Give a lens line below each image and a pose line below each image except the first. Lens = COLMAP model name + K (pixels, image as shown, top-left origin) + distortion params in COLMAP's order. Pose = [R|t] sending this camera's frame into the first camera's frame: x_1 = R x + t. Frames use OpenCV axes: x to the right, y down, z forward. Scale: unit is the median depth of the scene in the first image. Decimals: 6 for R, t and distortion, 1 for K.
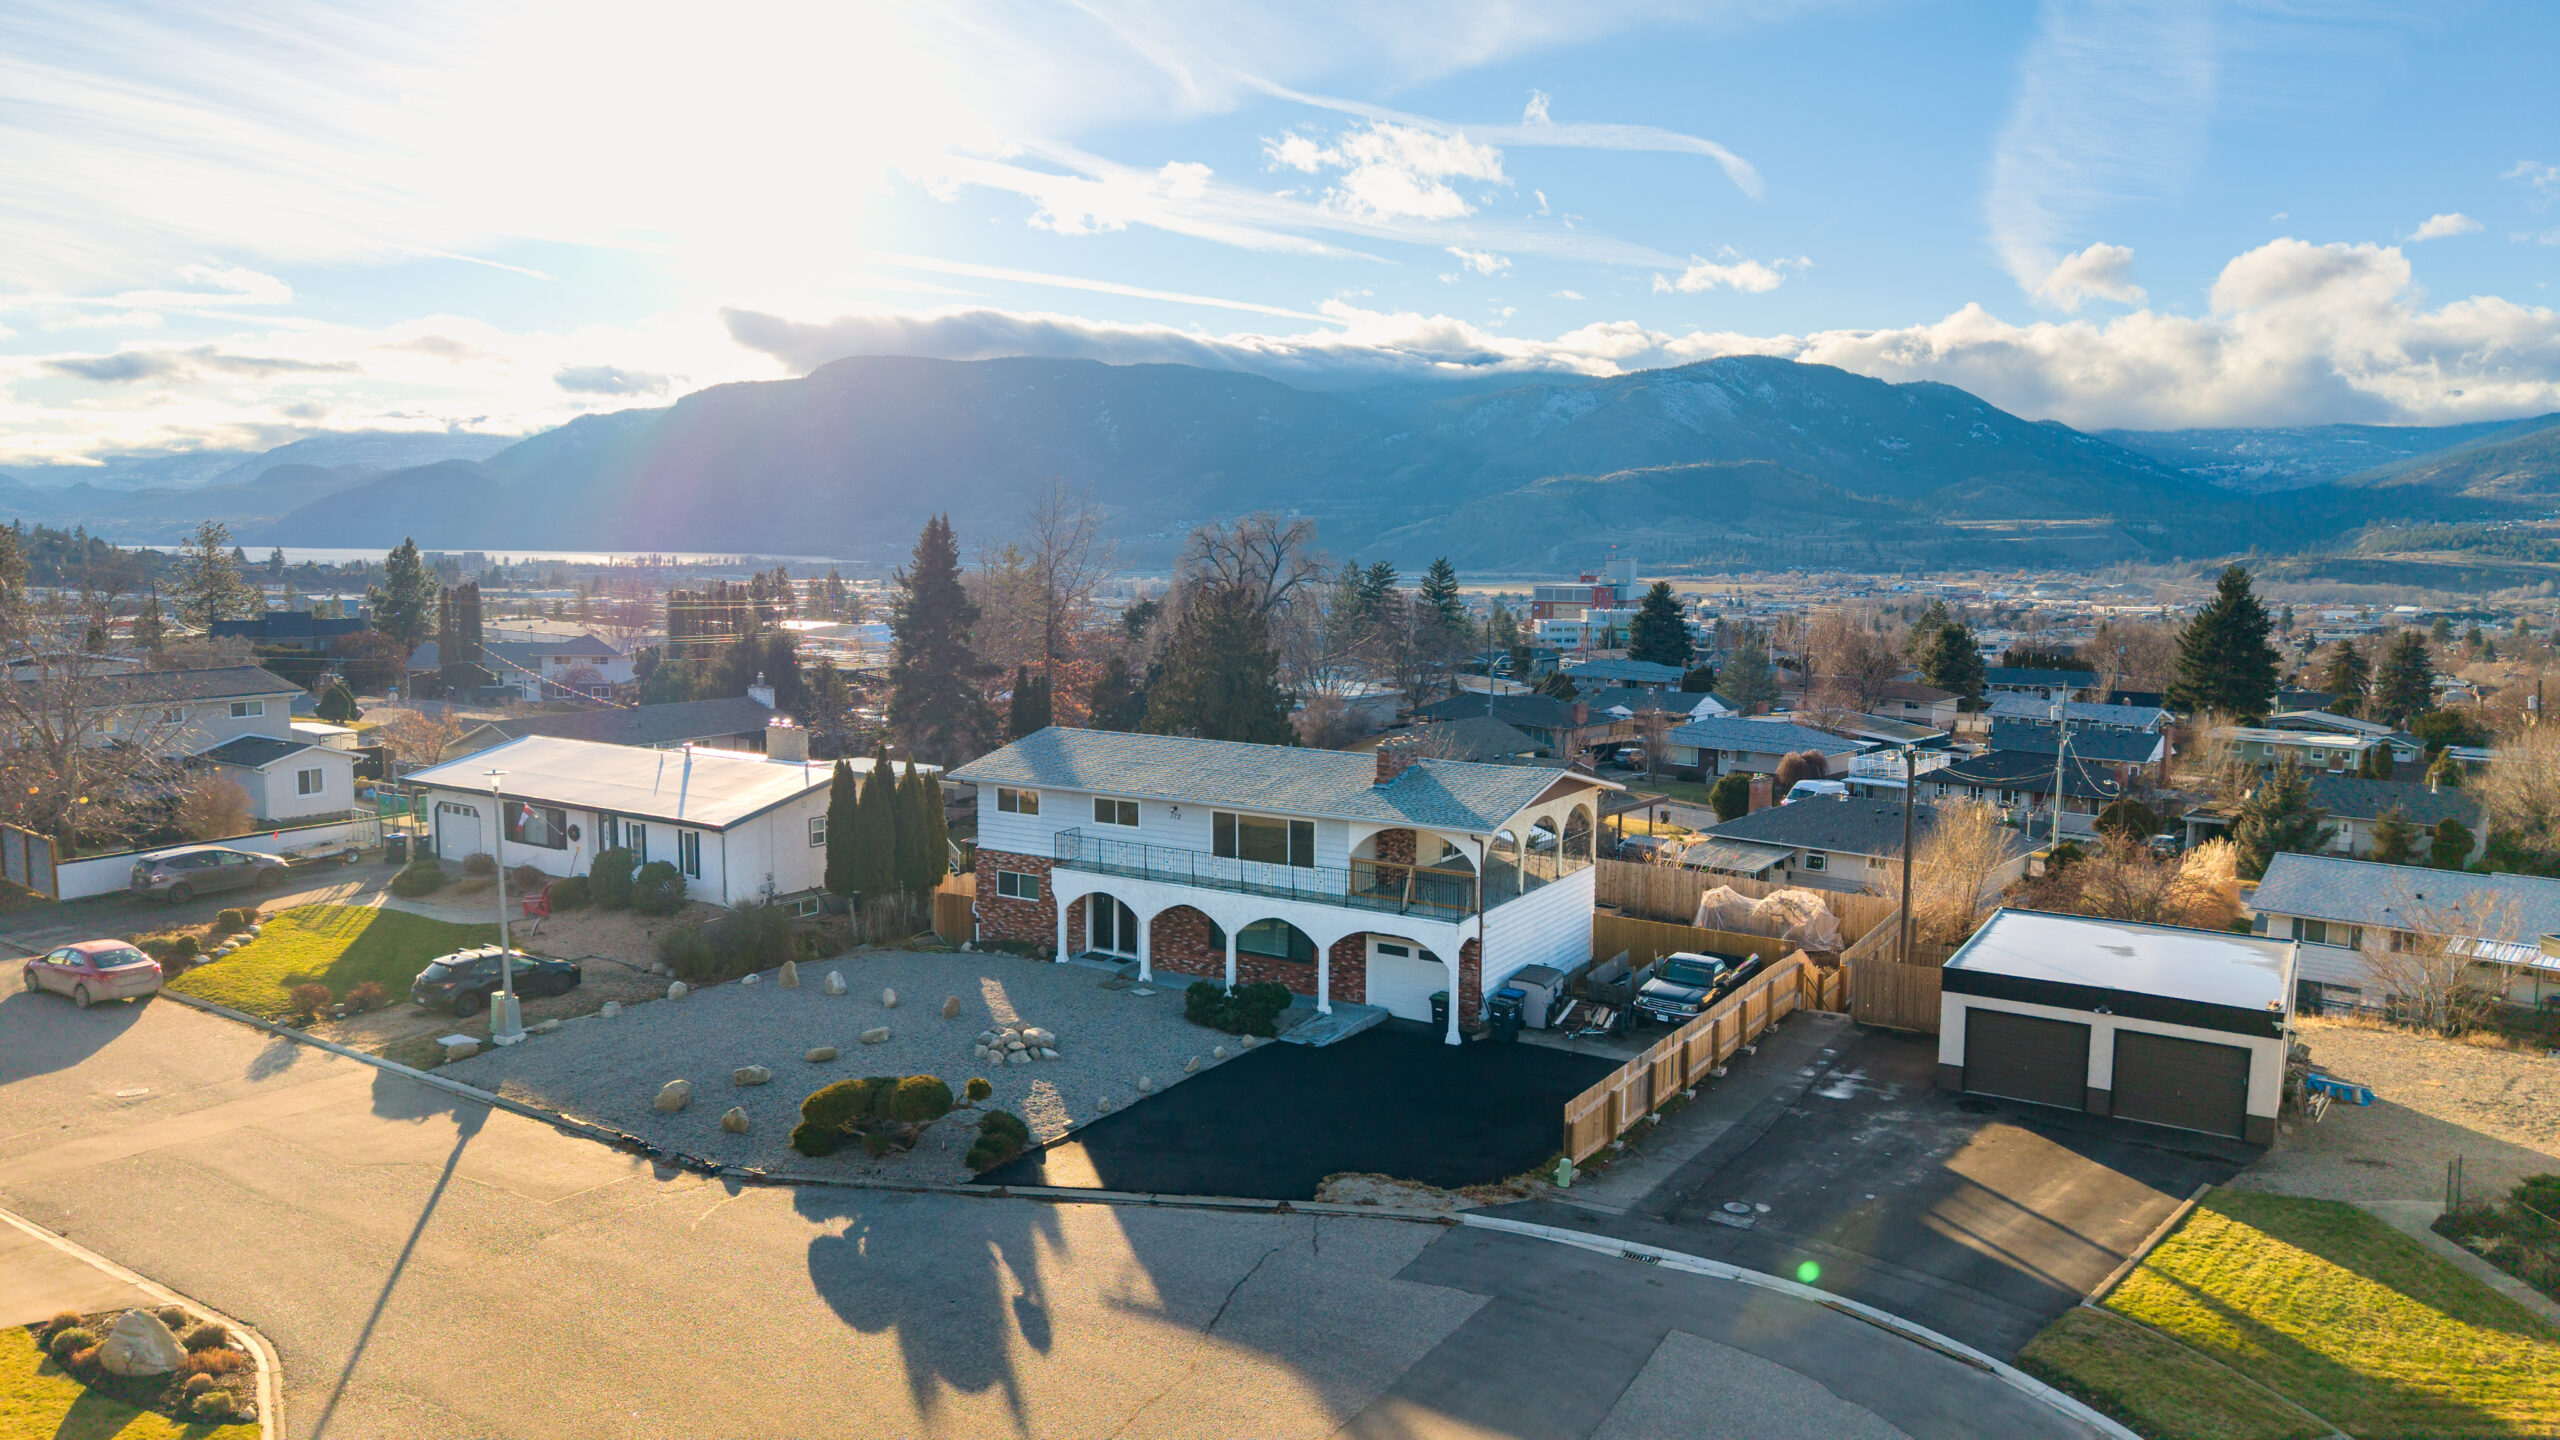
lens RADIAL K [[1706.1, 0, 1280.0], [0, 1706.1, 720.0], [0, 0, 1]] dist [0.024218, -0.022855]
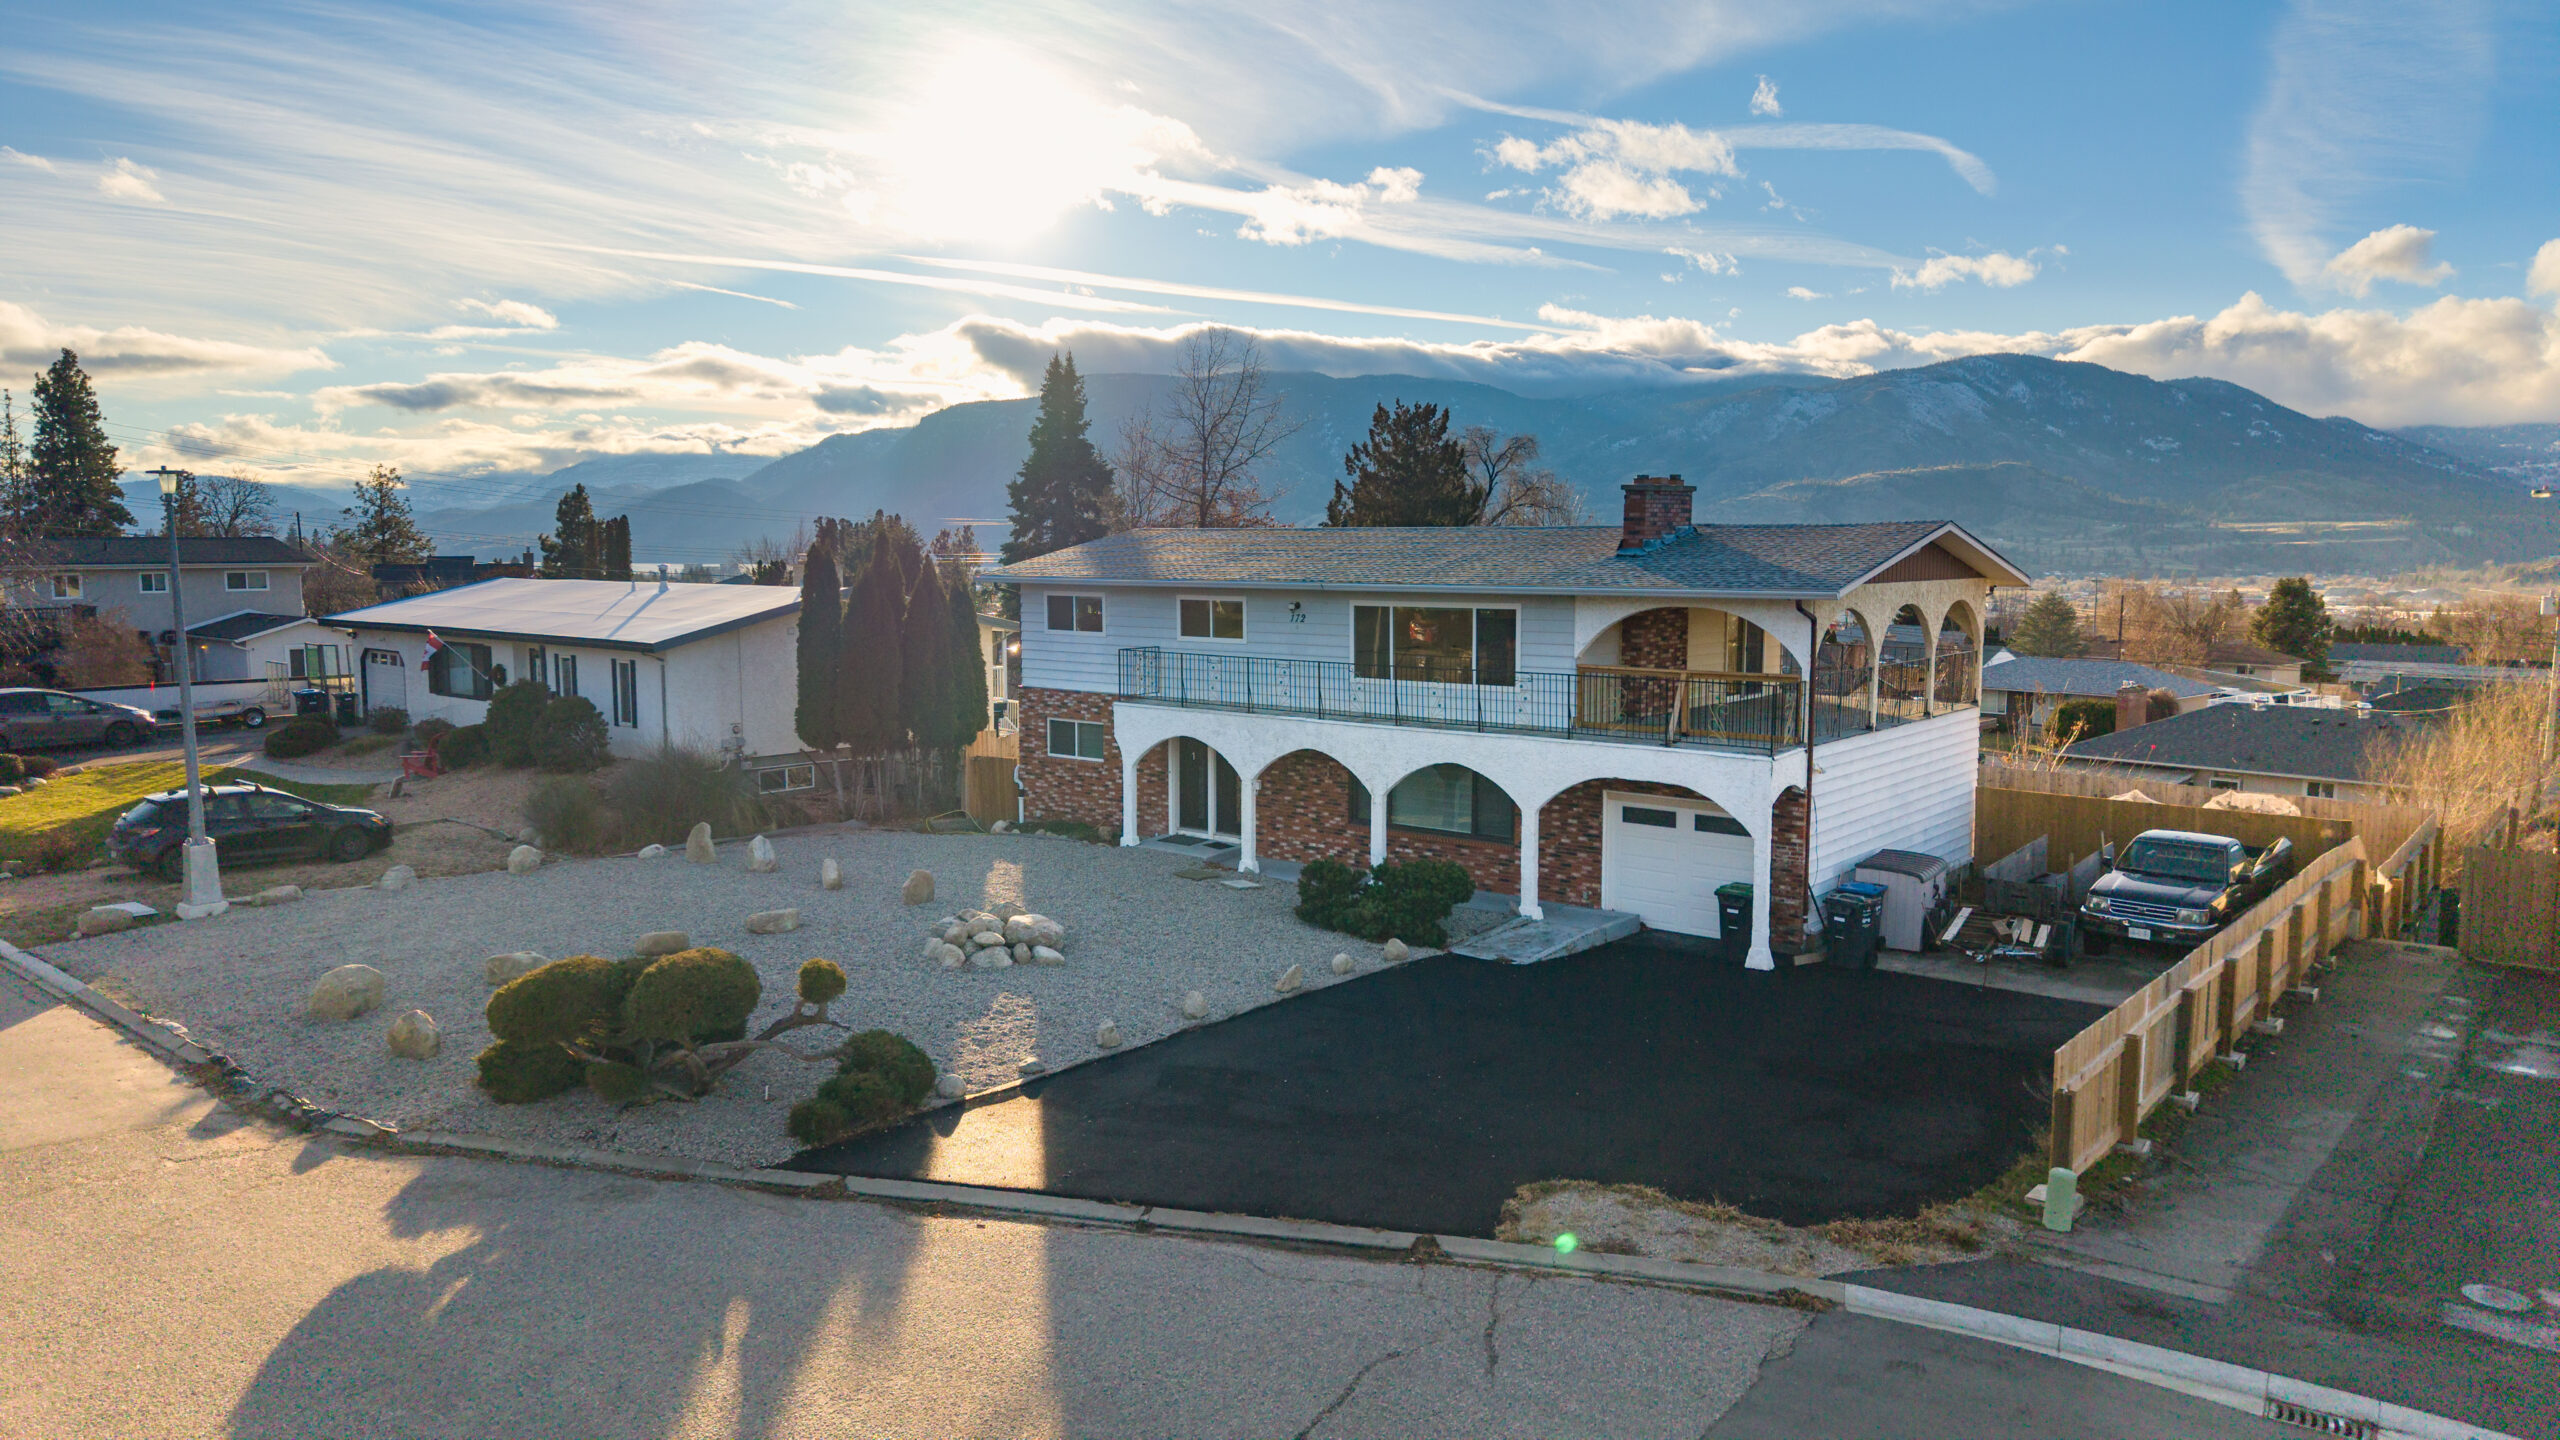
lens RADIAL K [[1709.4, 0, 1280.0], [0, 1709.4, 720.0], [0, 0, 1]] dist [0.003739, -0.002912]
pose [[0.991566, 0.007459, -0.129389, 0.014954], [-0.008402, 0.999942, -0.006744, 0.104634], [0.129331, 0.007775, 0.991571, 0.384180]]
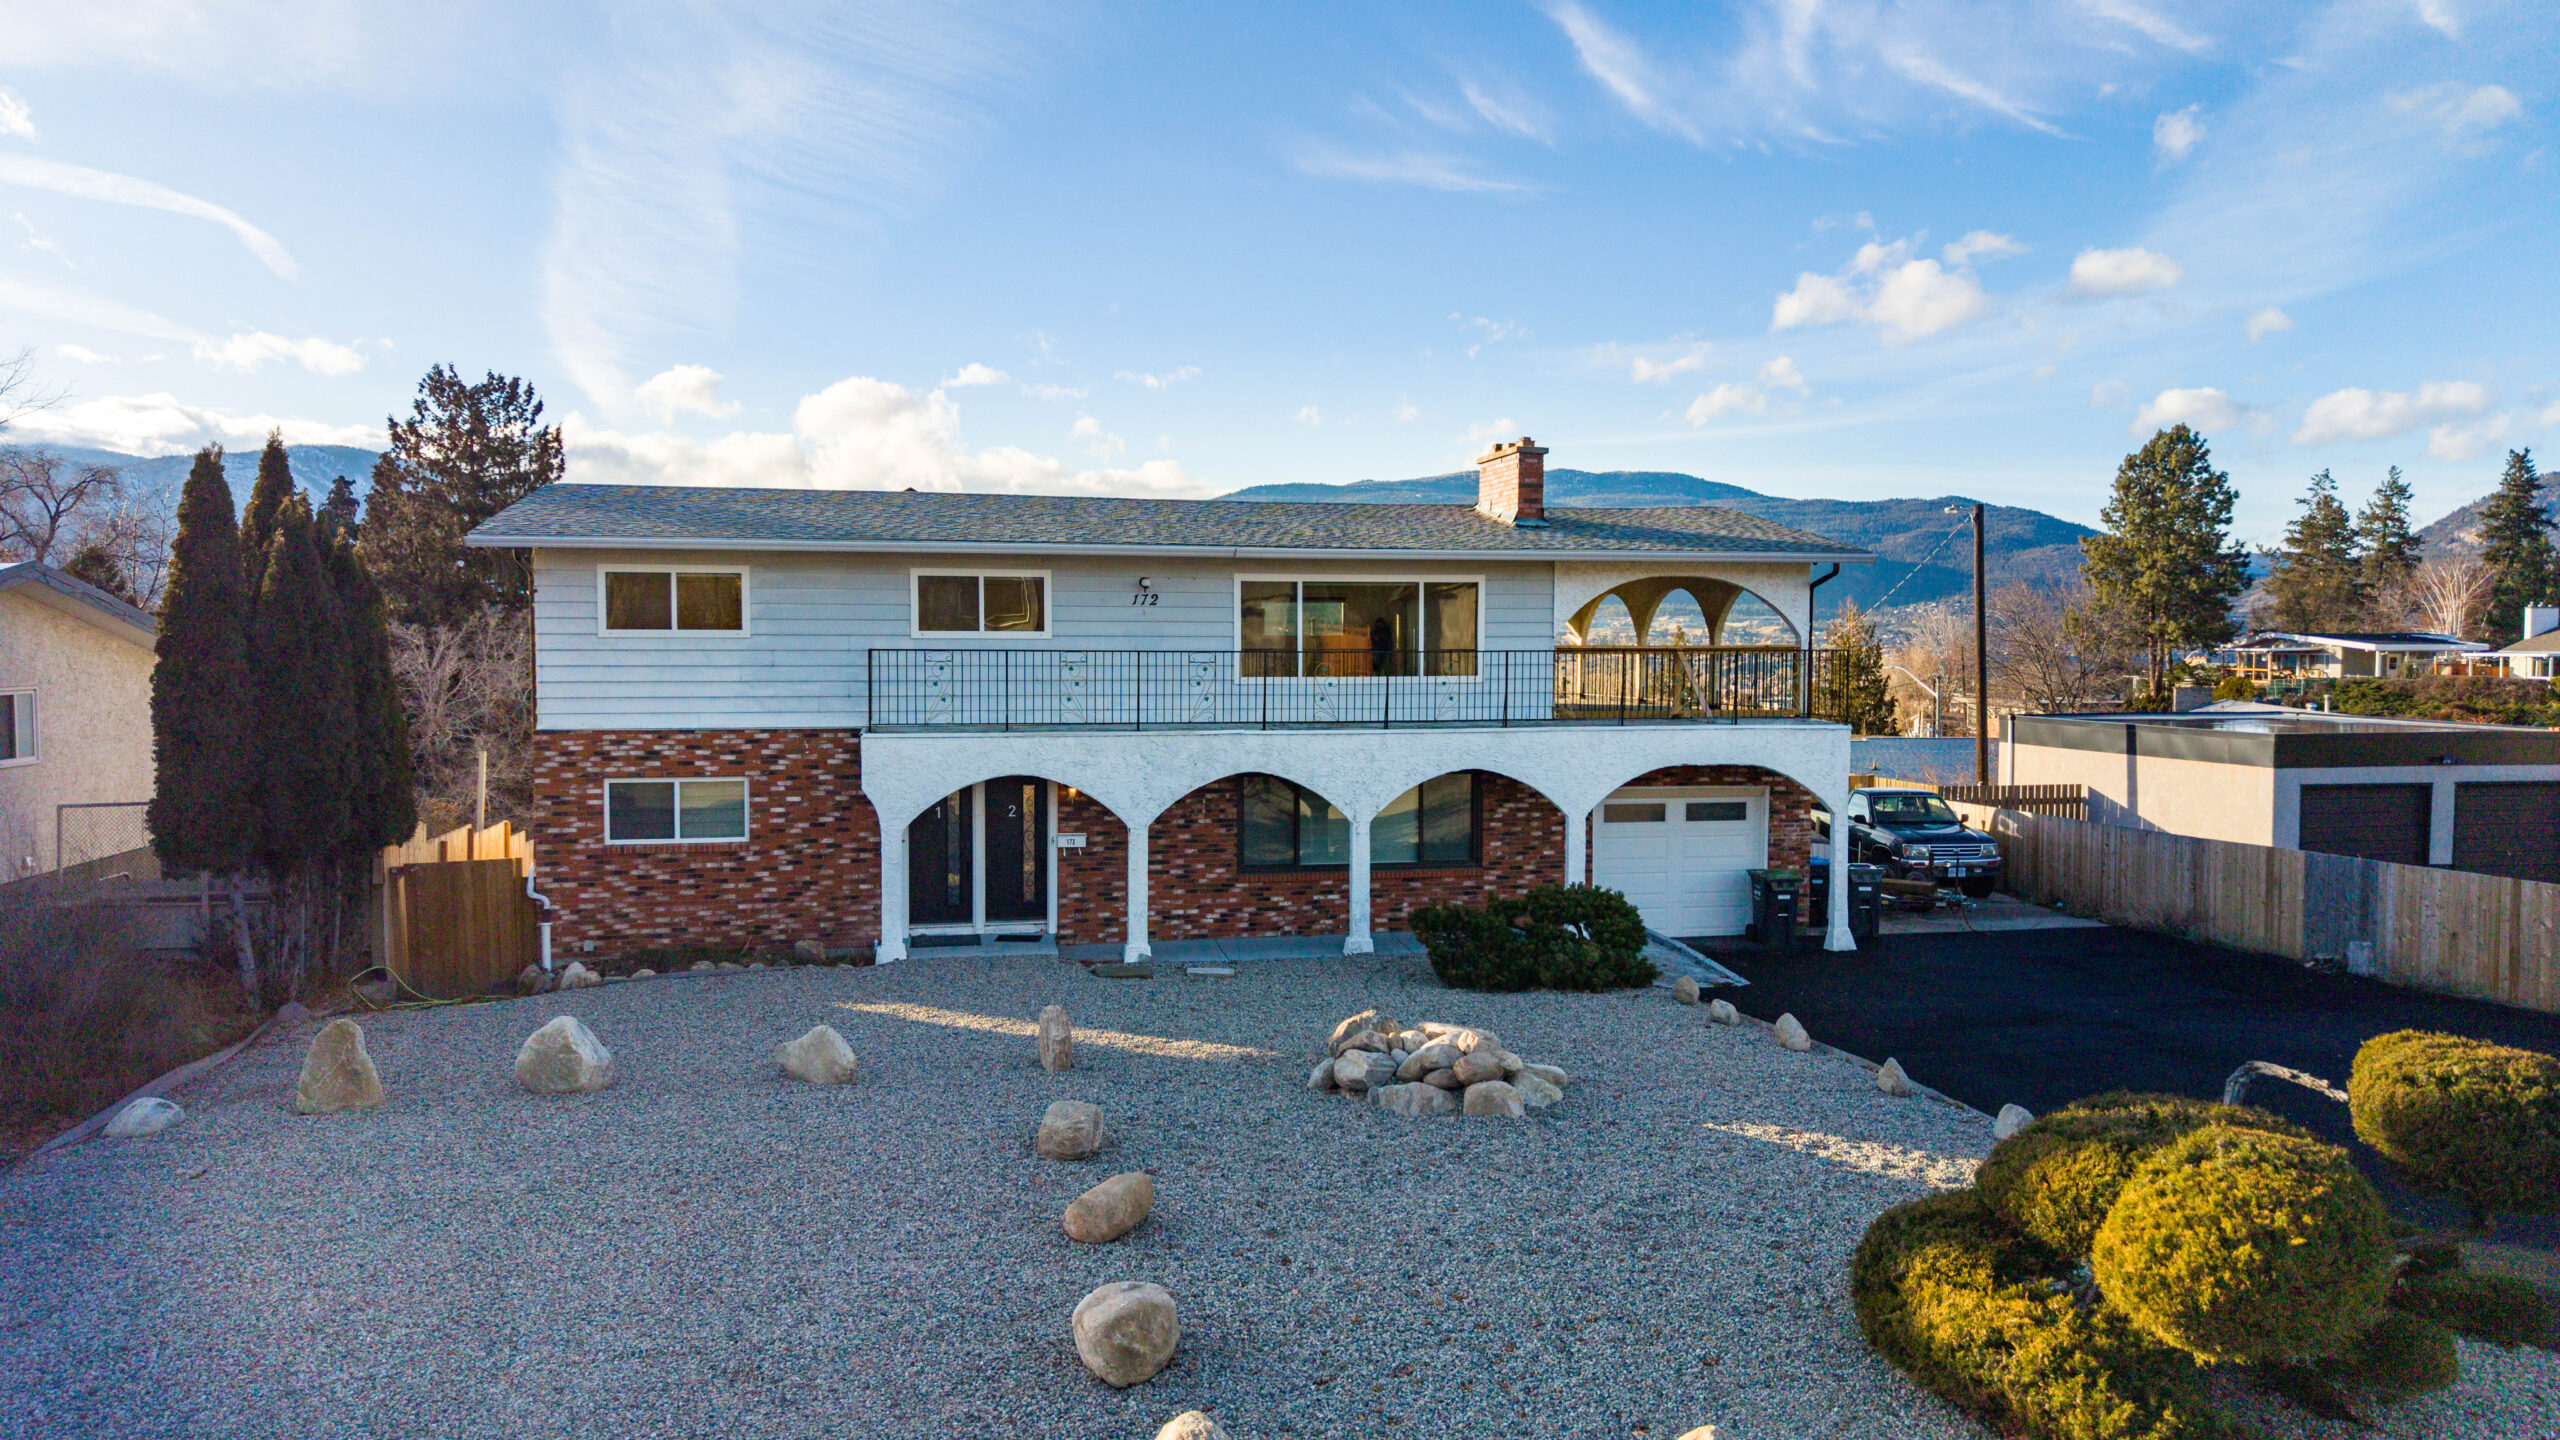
lens RADIAL K [[1708.8, 0, 1280.0], [0, 1708.8, 720.0], [0, 0, 1]] dist [0.051149, -0.061864]
pose [[0.718120, -0.036713, 0.694950, -0.373988], [0.080788, 0.996254, -0.030850, 0.111890], [-0.691214, 0.078297, 0.718396, 0.678405]]
